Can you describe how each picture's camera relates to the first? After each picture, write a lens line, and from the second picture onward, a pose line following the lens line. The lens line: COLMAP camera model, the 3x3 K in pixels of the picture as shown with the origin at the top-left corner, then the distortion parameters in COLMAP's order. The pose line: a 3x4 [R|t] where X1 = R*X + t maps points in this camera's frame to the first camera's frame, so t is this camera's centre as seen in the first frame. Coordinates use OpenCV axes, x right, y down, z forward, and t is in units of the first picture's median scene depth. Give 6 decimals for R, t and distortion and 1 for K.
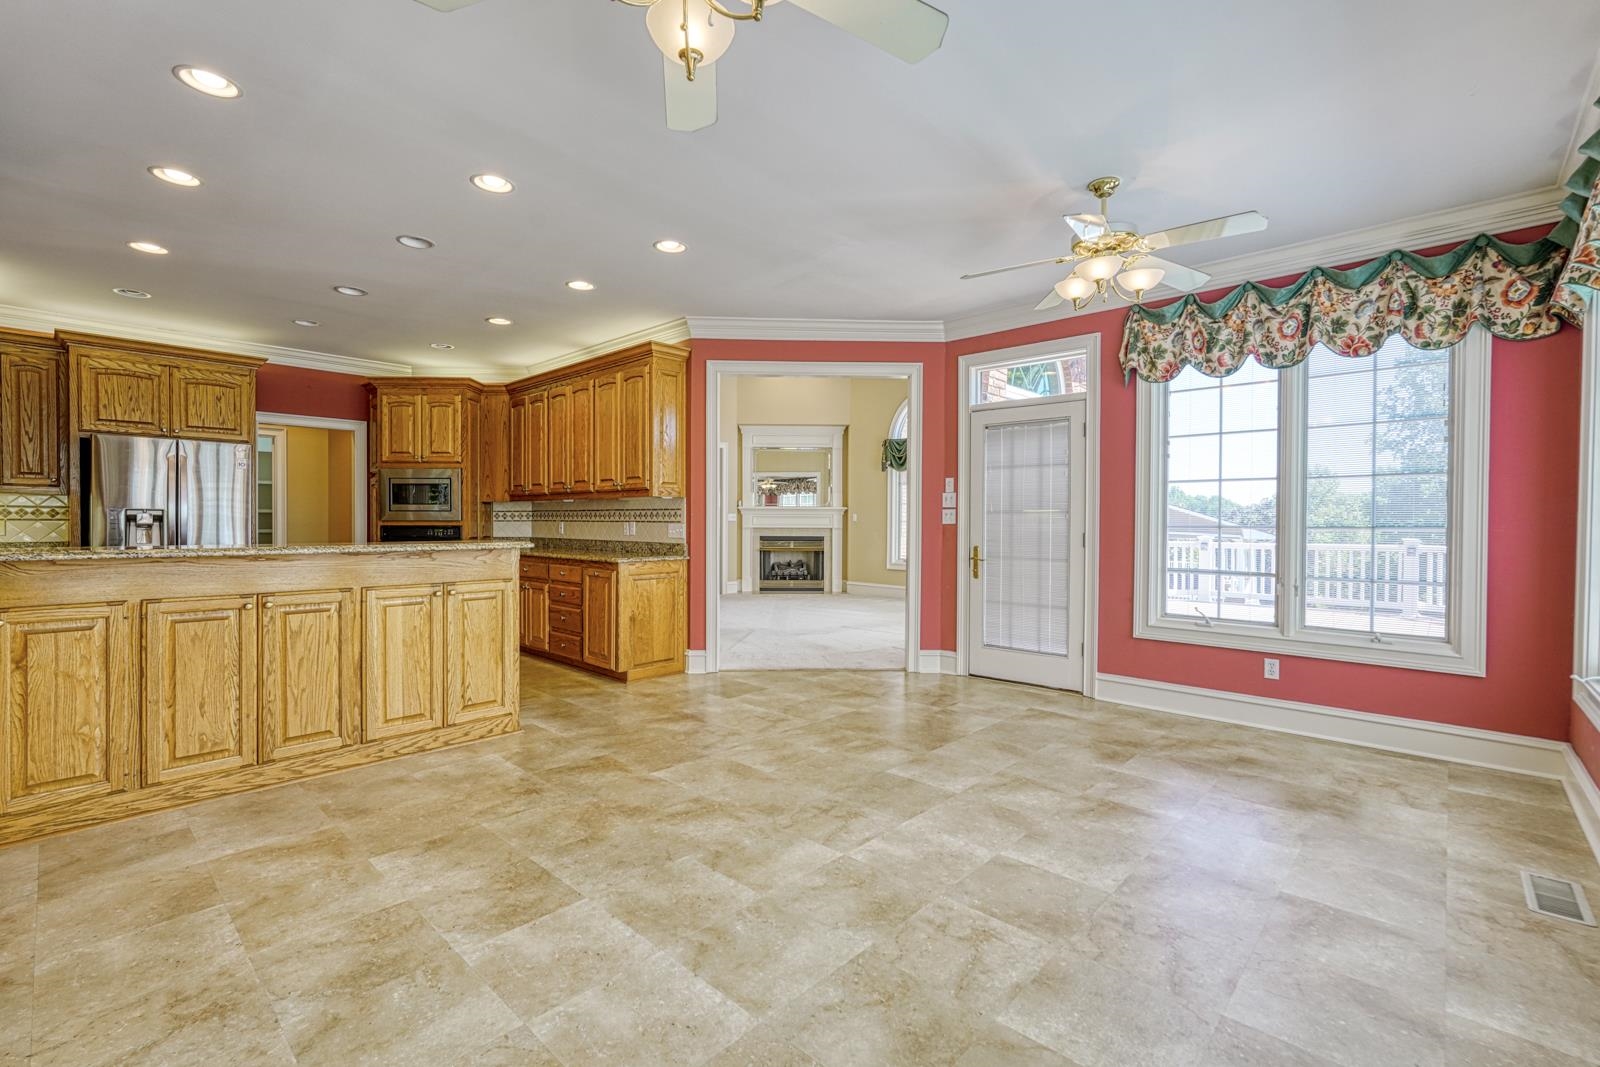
lens RADIAL K [[701.7, 0, 797.6], [0, 701.7, 528.8], [0, 0, 1]] dist [-0.011972, 0.005549]
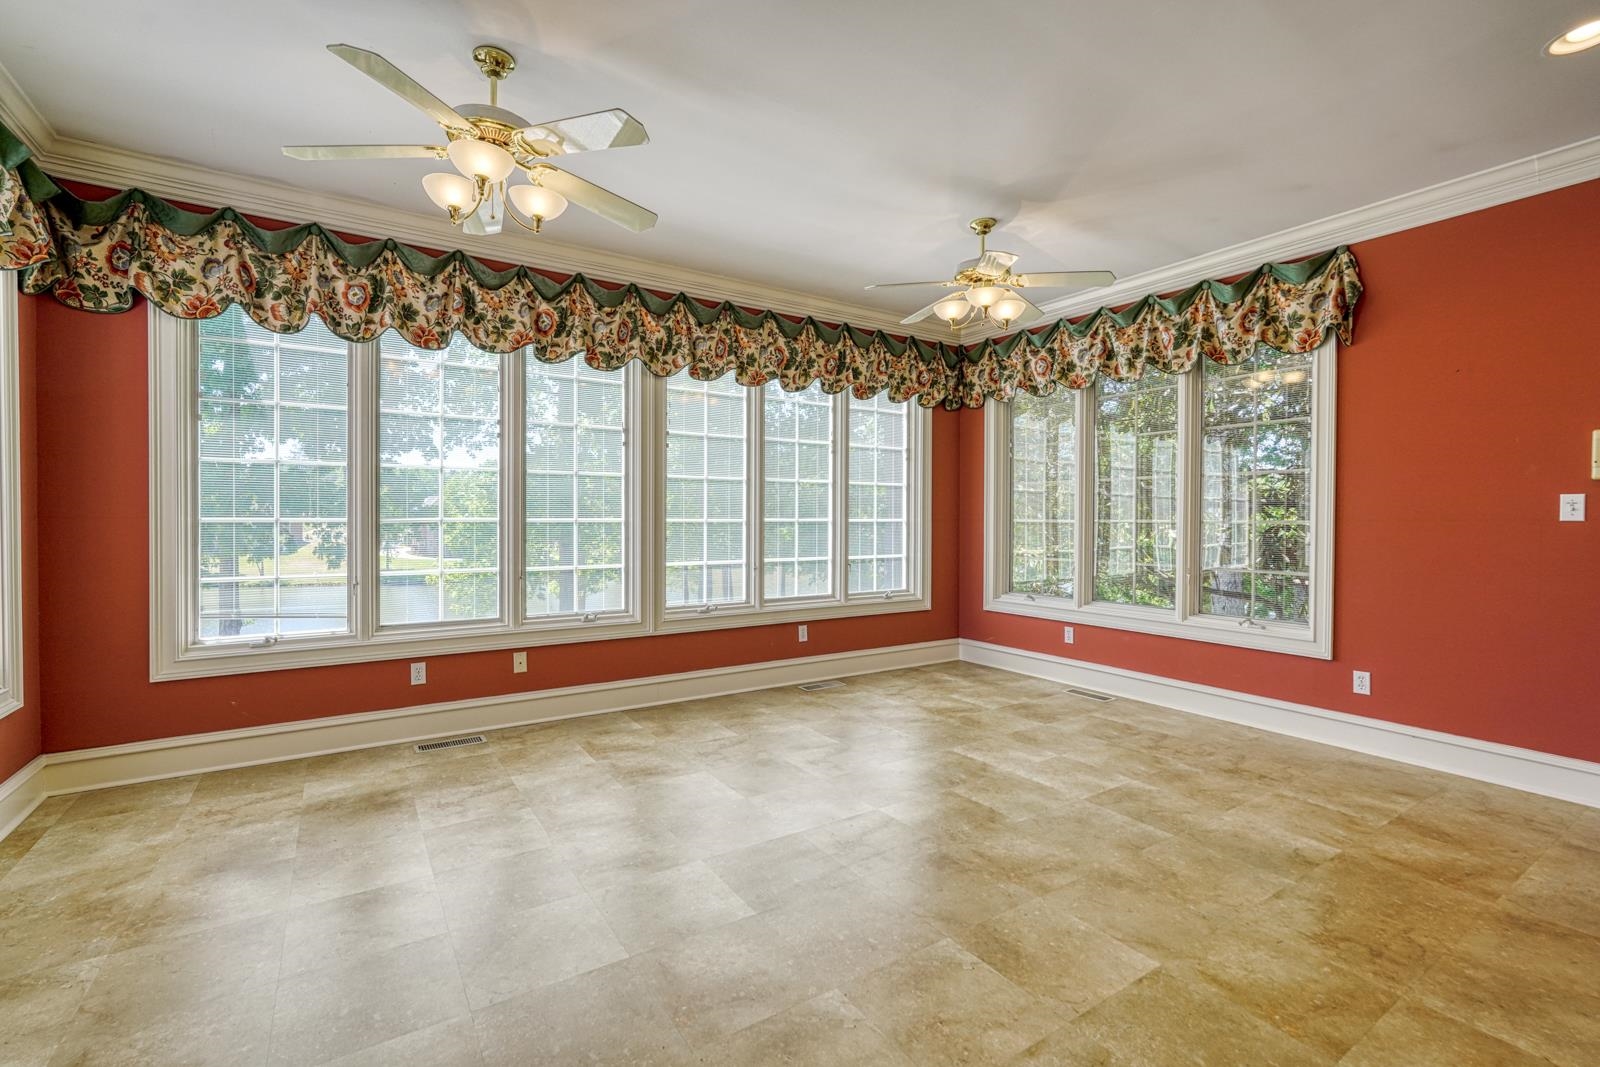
lens RADIAL K [[701.7, 0, 795.0], [0, 701.7, 530.5], [0, 0, 1]] dist [-0.011972, 0.005549]
pose [[-0.970465, -0.014526, 0.240805, -0.073609], [-0.007545, 0.999525, 0.029889, -0.023154], [-0.241125, 0.027189, -0.970113, 2.197831]]
